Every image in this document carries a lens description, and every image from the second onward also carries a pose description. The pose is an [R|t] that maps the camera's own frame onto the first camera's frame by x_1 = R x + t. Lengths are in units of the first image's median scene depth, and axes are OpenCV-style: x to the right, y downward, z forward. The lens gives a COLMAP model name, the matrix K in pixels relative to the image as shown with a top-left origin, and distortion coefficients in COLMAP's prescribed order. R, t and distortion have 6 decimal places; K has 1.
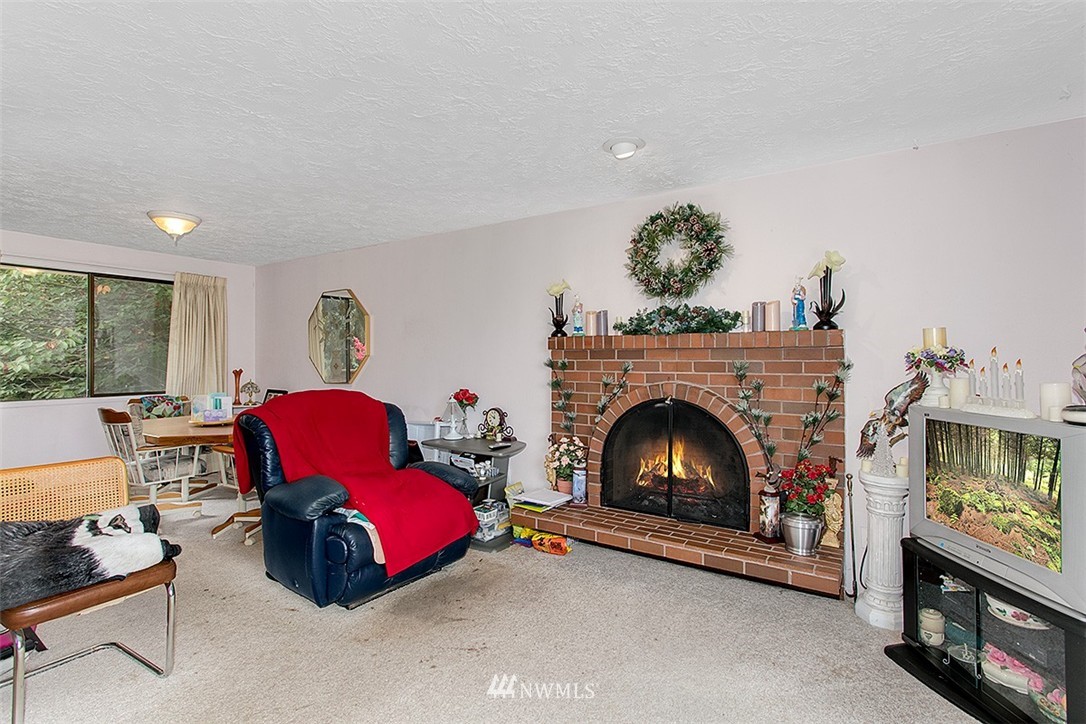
lens RADIAL K [[517.5, 0, 542.4], [0, 517.5, 356.1], [0, 0, 1]] dist [0.003099, -0.000867]
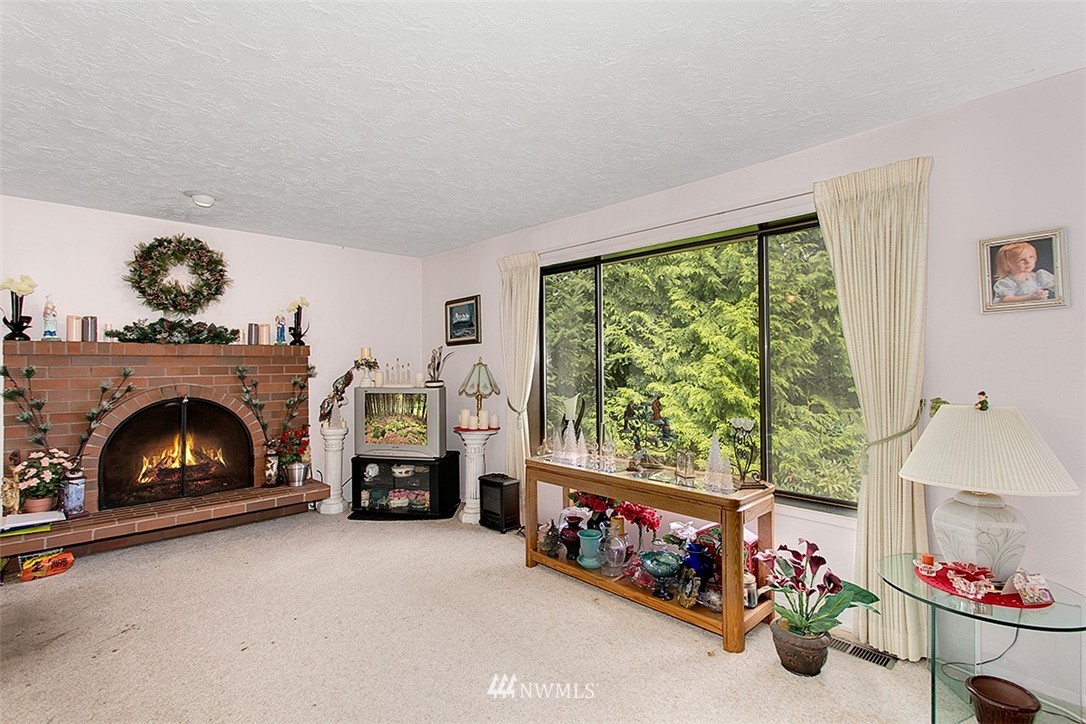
lens RADIAL K [[517.5, 0, 545.7], [0, 517.5, 361.0], [0, 0, 1]] dist [0.003099, -0.000867]
pose [[0.214422, 0.000957, 0.976741, -0.745752], [0.002197, 0.999997, -0.001462, 0.000668], [-0.976739, 0.002459, 0.214419, -0.074168]]
